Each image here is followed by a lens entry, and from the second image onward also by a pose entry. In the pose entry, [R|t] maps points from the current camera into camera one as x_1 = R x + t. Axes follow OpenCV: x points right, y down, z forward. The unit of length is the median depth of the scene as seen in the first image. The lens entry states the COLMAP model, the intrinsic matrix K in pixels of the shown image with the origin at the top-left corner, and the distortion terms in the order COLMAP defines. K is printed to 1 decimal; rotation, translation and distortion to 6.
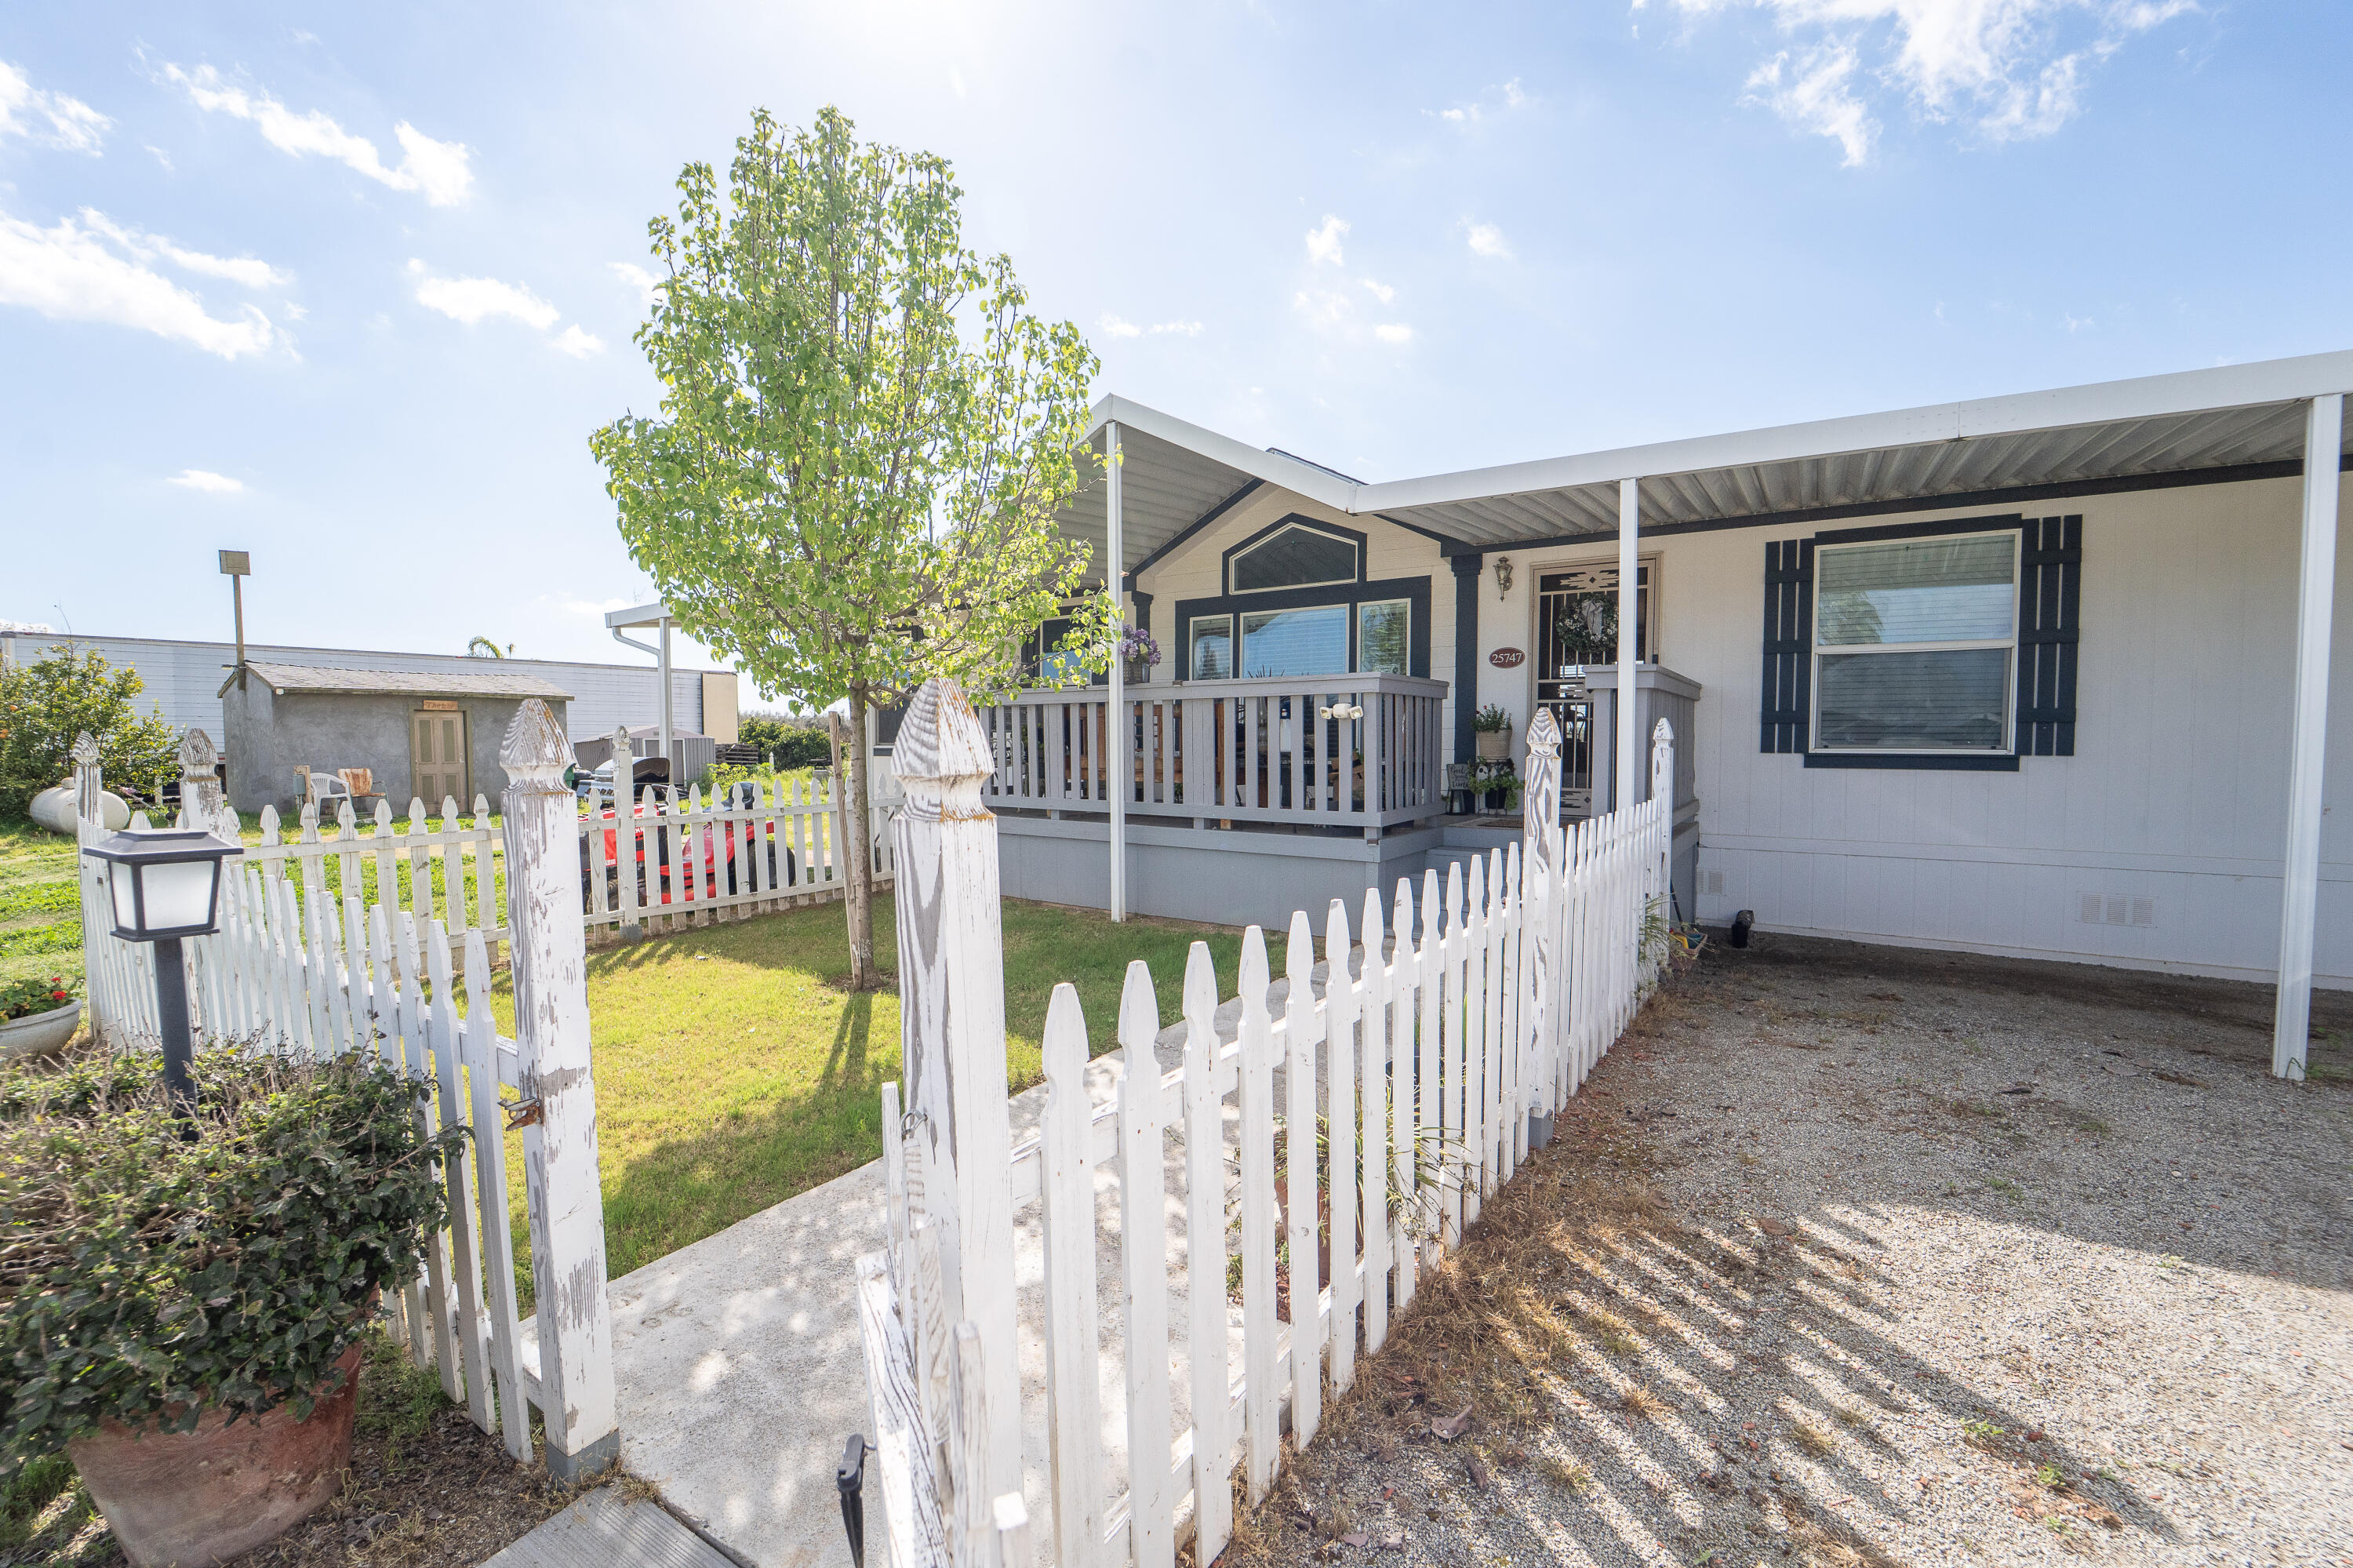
lens RADIAL K [[979.9, 0, 1219.1], [0, 979.9, 784.4], [0, 0, 1]] dist [-0.025609, 0.000170]
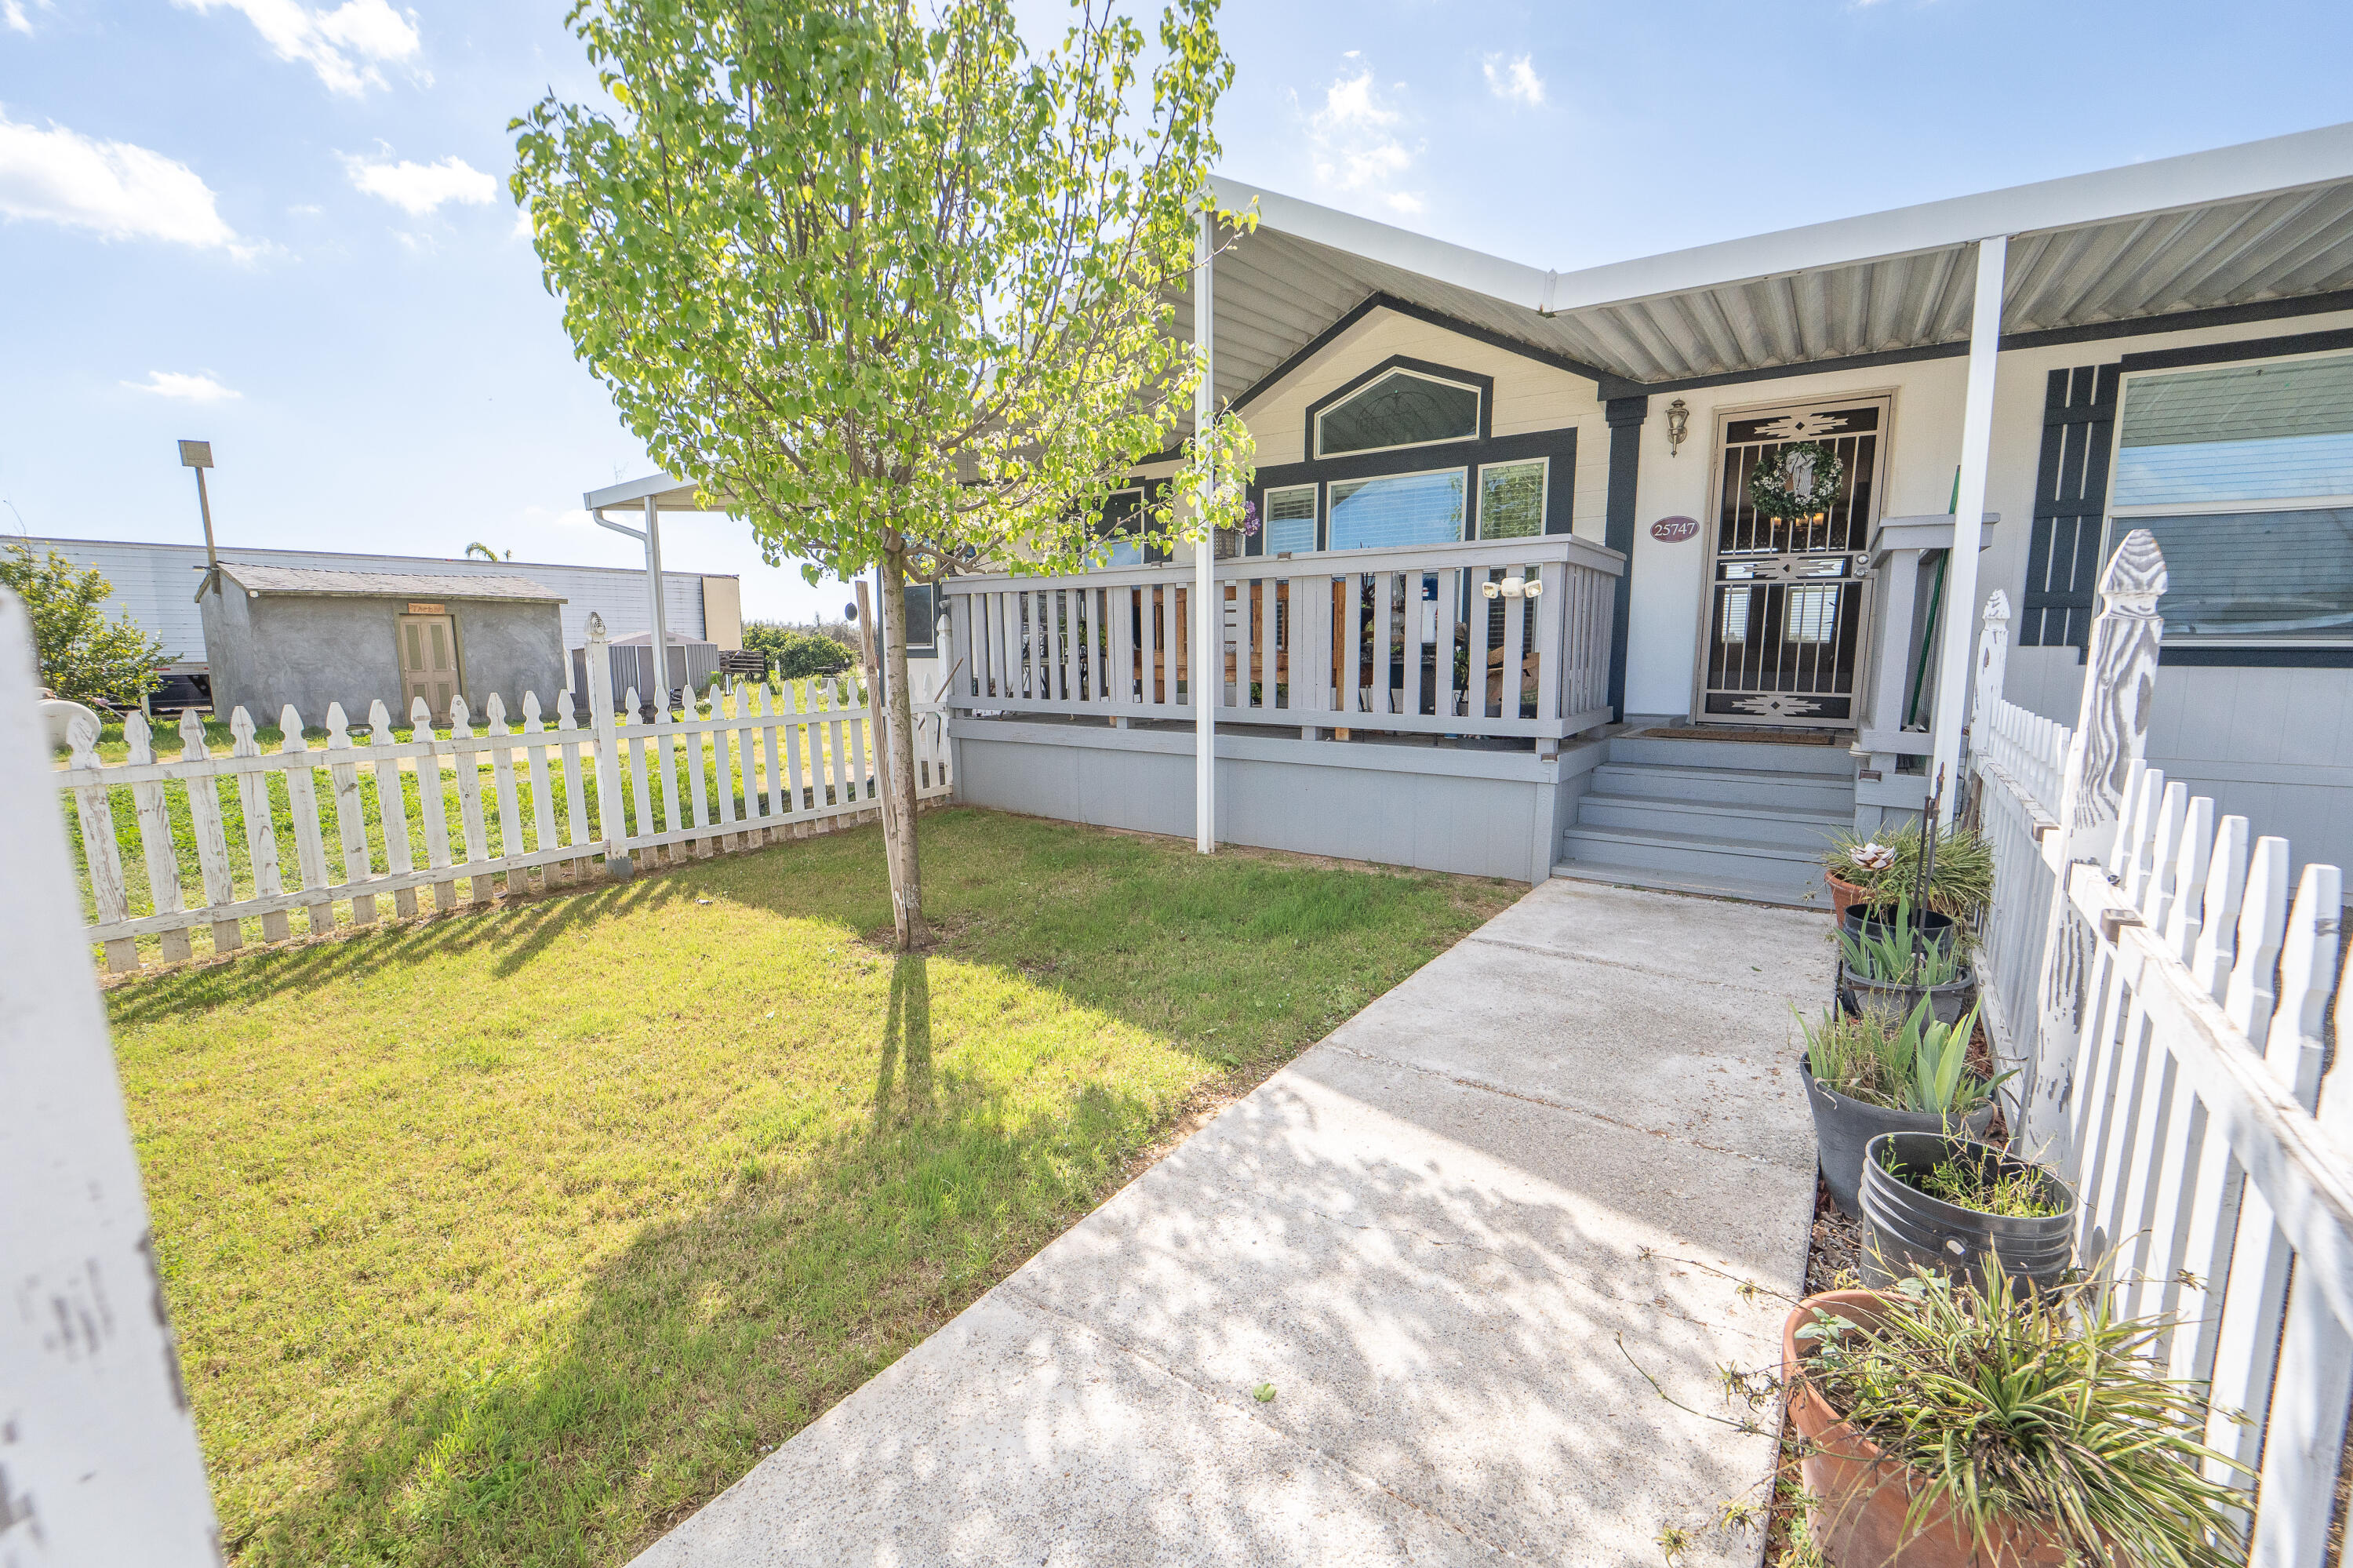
lens RADIAL K [[963.4, 0, 1186.5], [0, 963.4, 788.2], [0, 0, 1]] dist [-0.021863, -0.000173]
pose [[0.999571, 0.002097, -0.029217, -0.097935], [0.000722, 0.995367, 0.096141, 0.008541], [0.029283, -0.096121, 0.994939, 0.205112]]
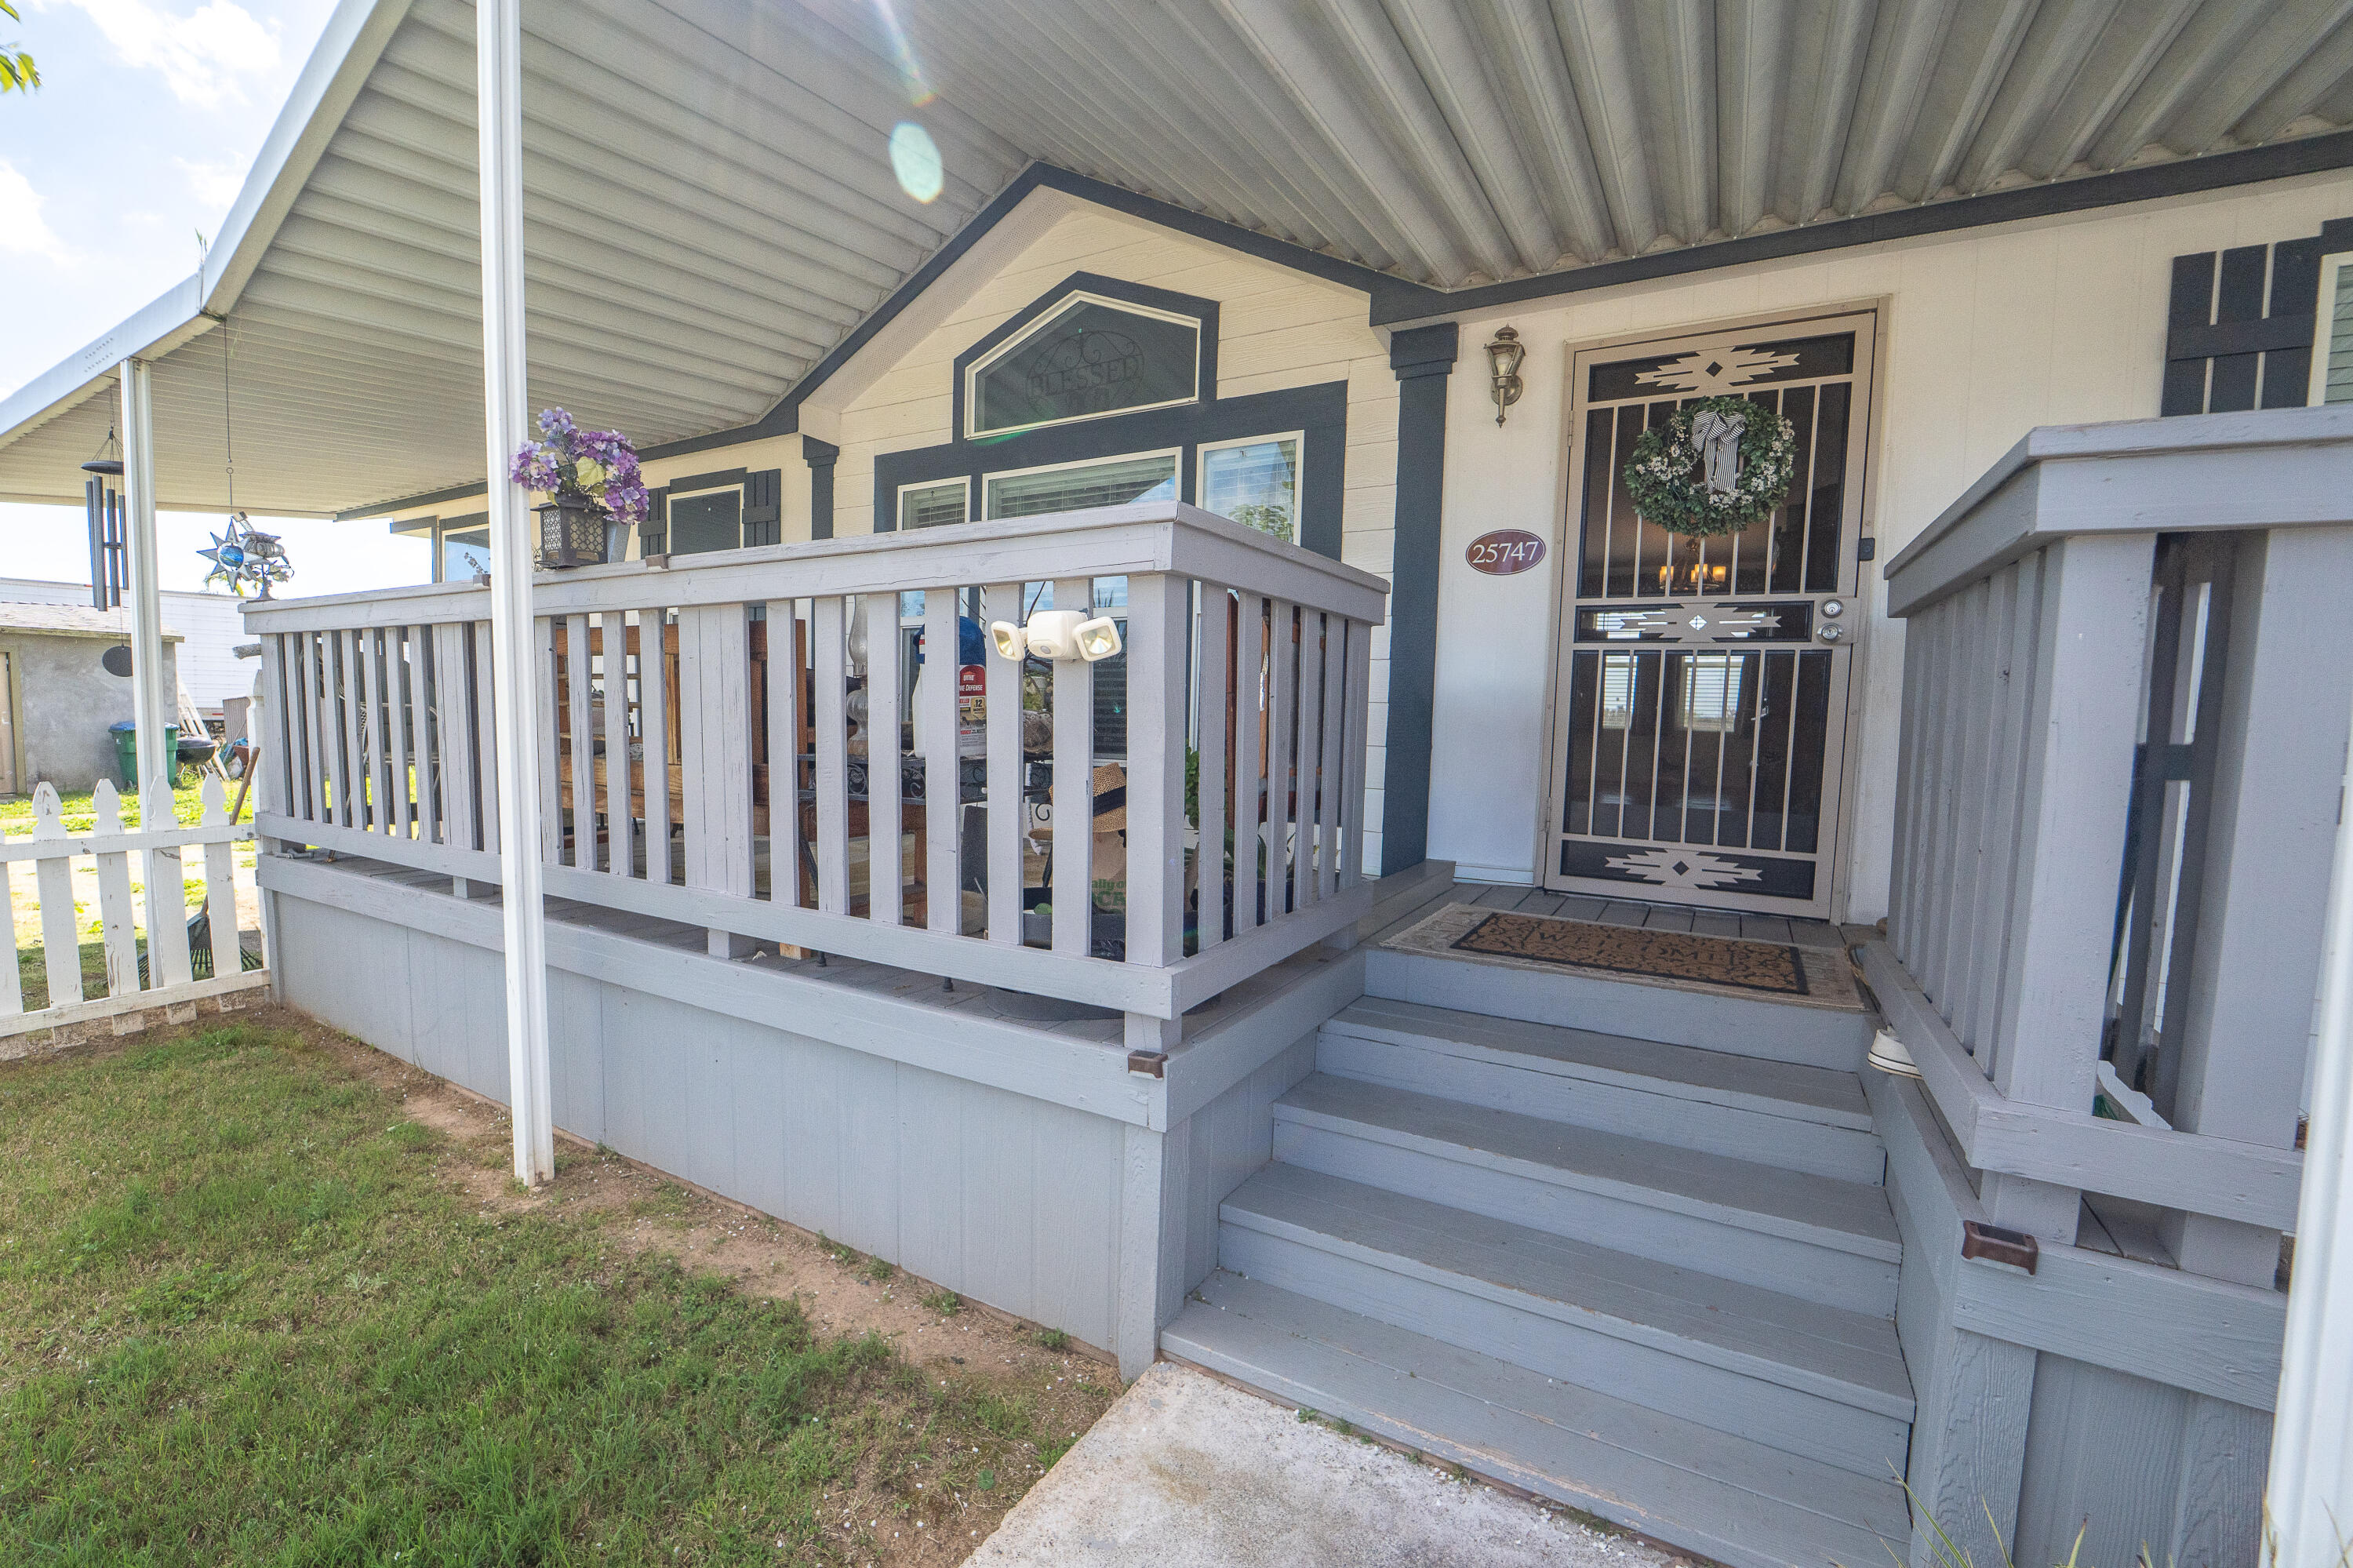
lens RADIAL K [[963.4, 0, 1186.5], [0, 963.4, 788.2], [0, 0, 1]] dist [-0.021863, -0.000173]
pose [[0.997980, 0.016480, 0.061353, 0.133959], [-0.018451, 0.999328, 0.031687, -0.033637], [-0.060790, -0.032755, 0.997613, 0.628846]]
